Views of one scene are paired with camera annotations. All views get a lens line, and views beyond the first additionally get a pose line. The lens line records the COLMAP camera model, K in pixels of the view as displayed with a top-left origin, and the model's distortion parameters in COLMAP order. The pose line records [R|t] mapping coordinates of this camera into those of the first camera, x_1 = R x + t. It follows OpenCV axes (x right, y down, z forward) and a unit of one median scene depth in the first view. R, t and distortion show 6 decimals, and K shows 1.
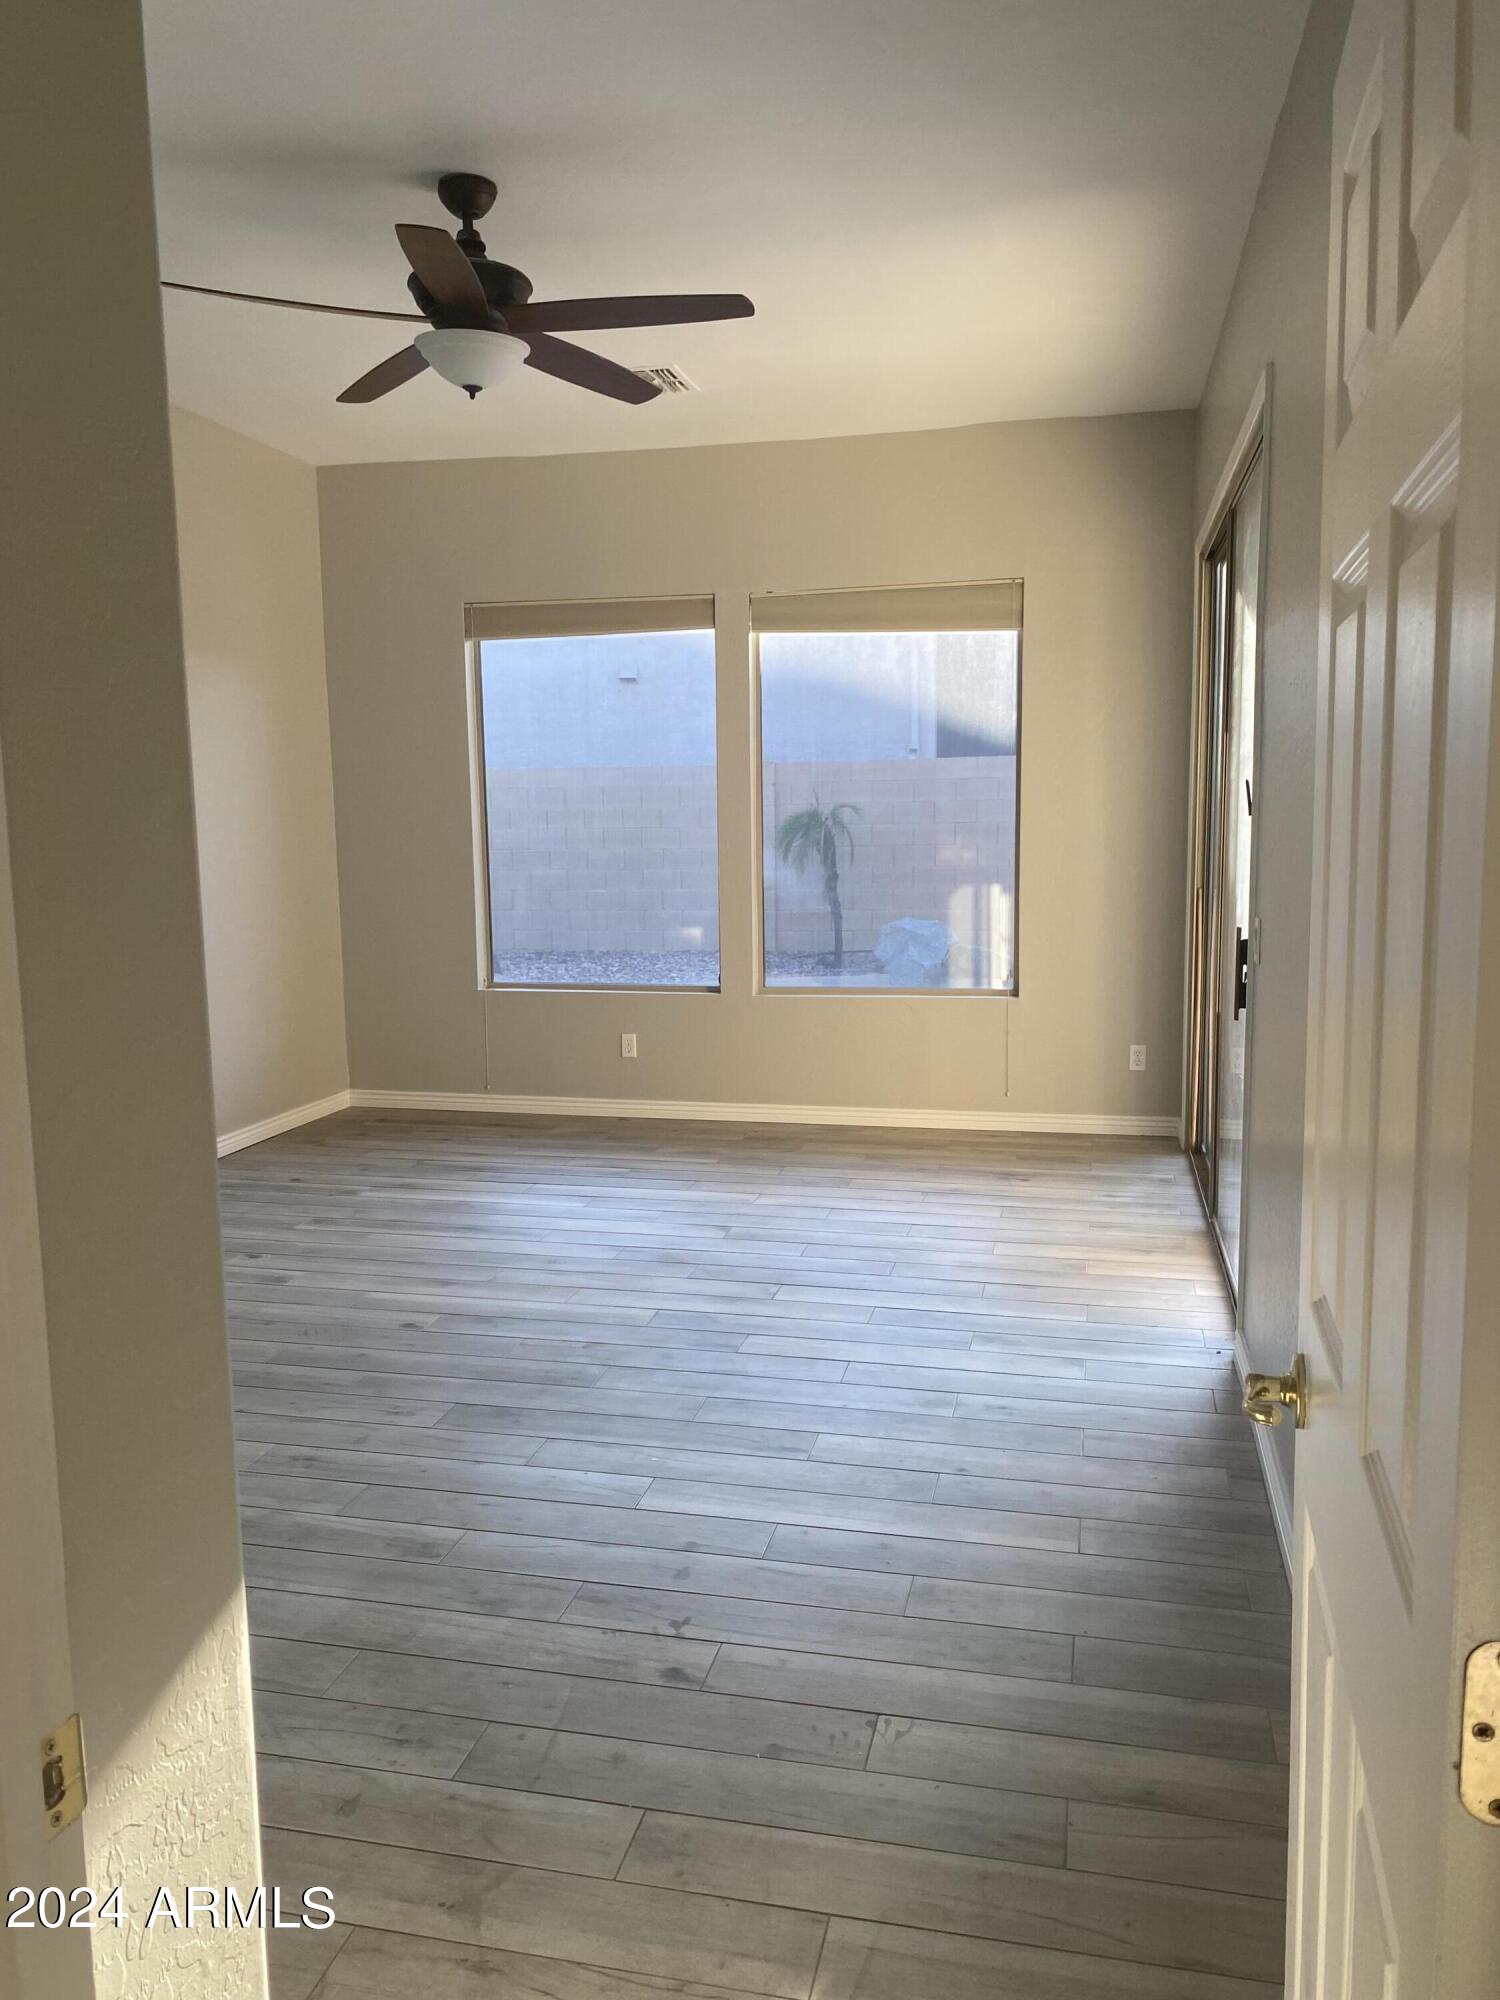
lens RADIAL K [[1552.5, 0, 767.5], [0, 1552.5, 997.9], [0, 0, 1]] dist [0.073815, -0.010253]
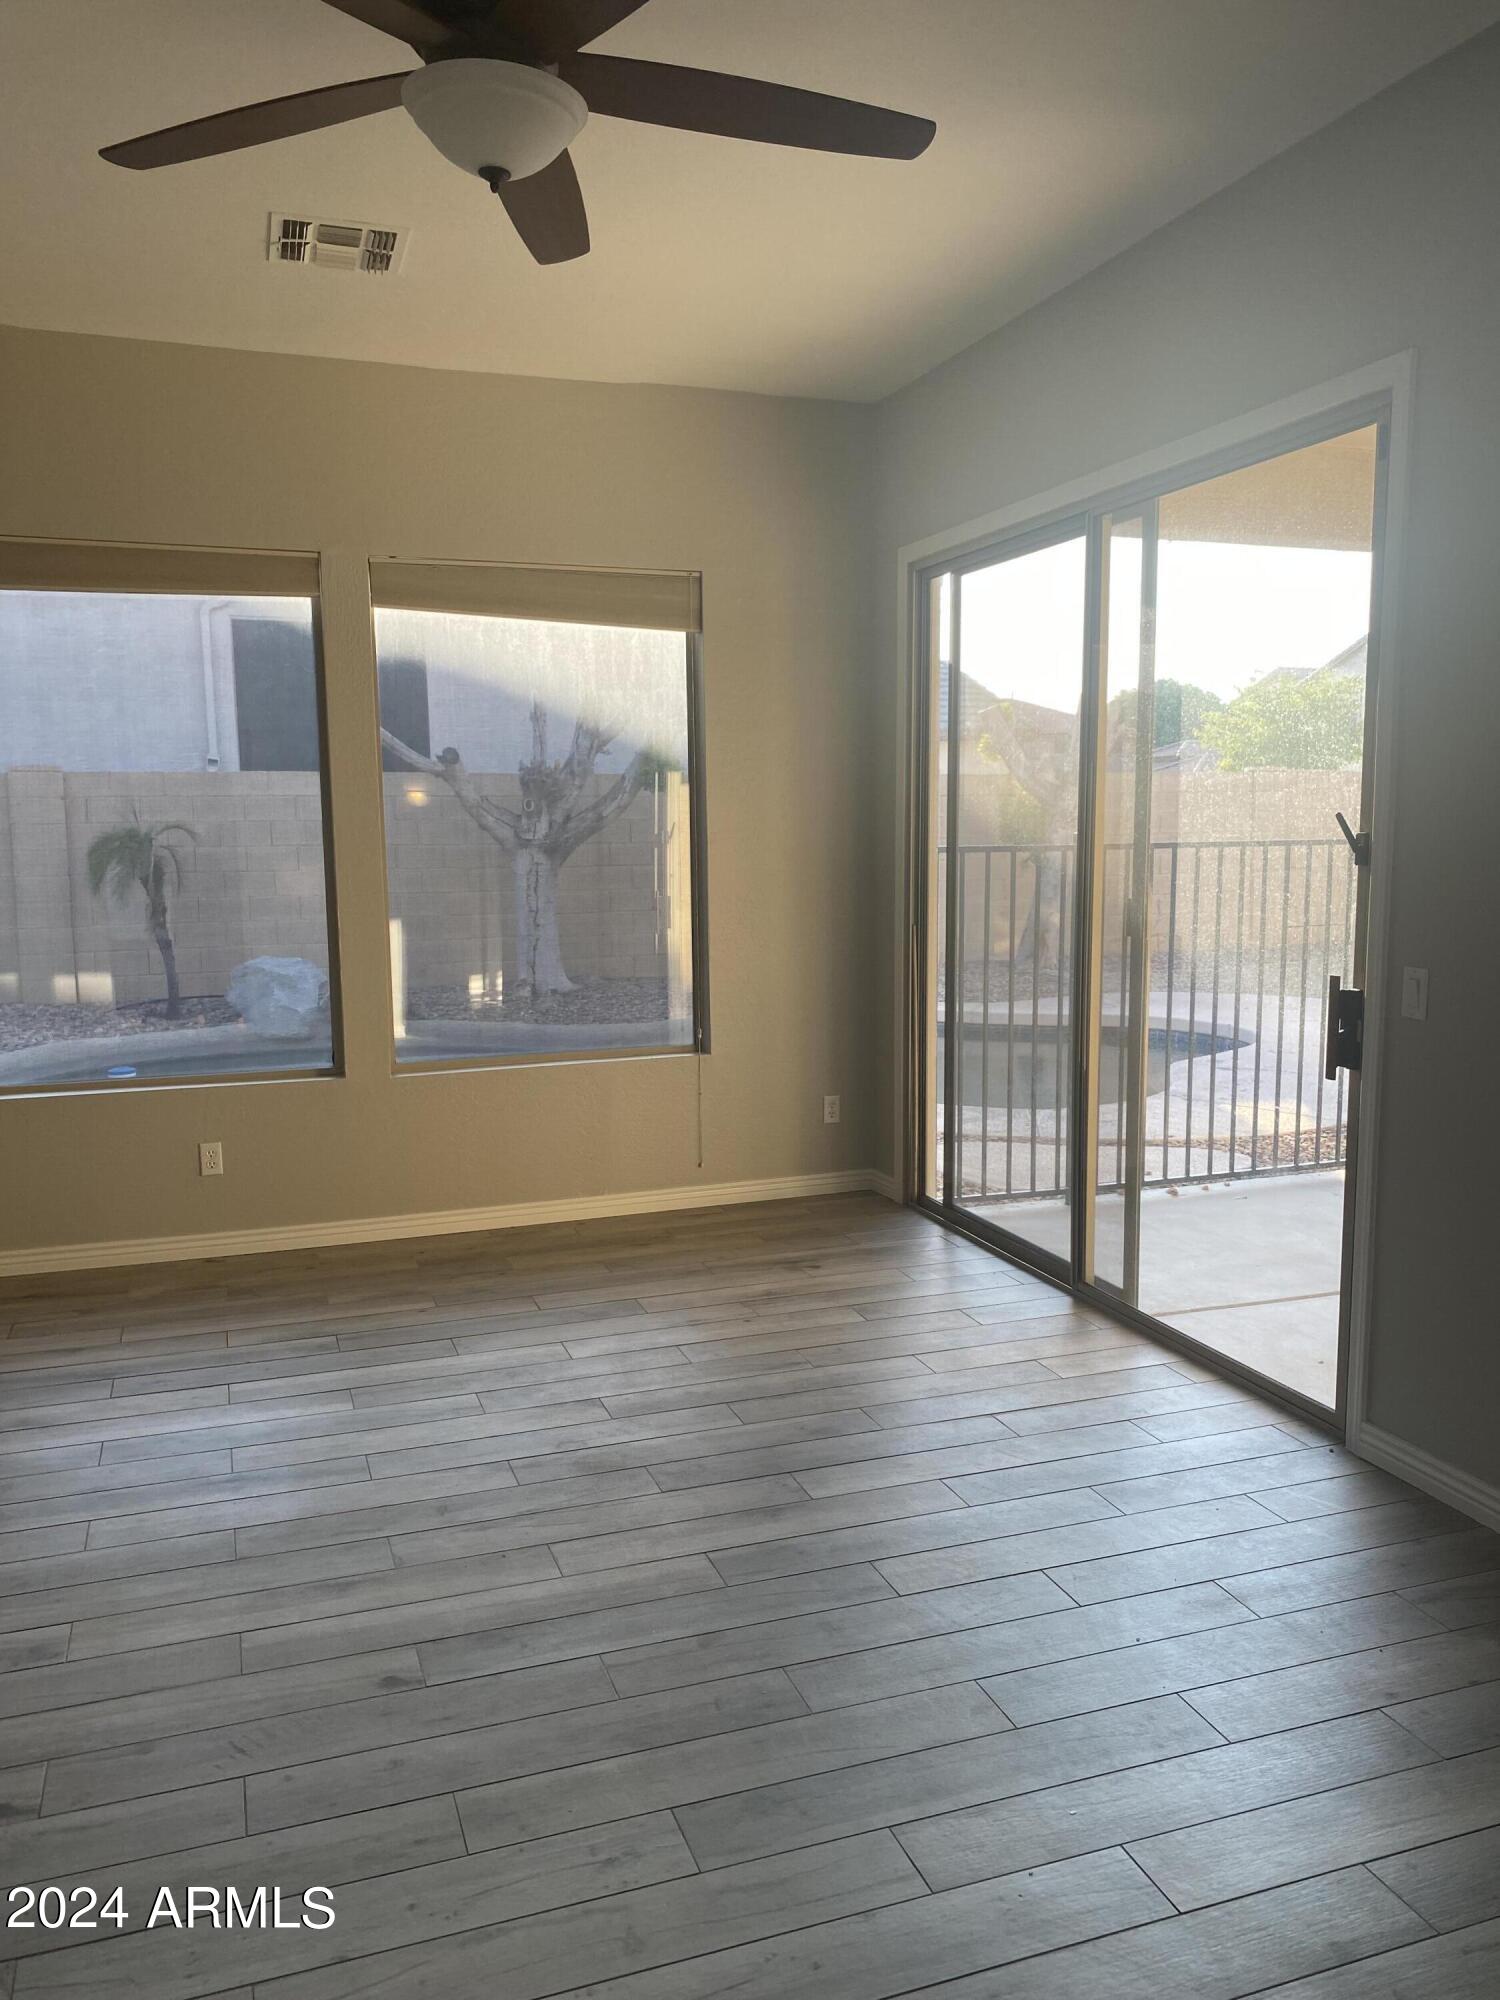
lens RADIAL K [[1514.9, 0, 756.8], [0, 1514.9, 1014.5], [0, 0, 1]] dist [0.073404, -0.156434]
pose [[0.833666, -0.064488, 0.548491, -0.285565], [0.062973, 0.997781, 0.021599, -0.039295], [-0.548667, 0.016534, 0.835877, 0.278183]]
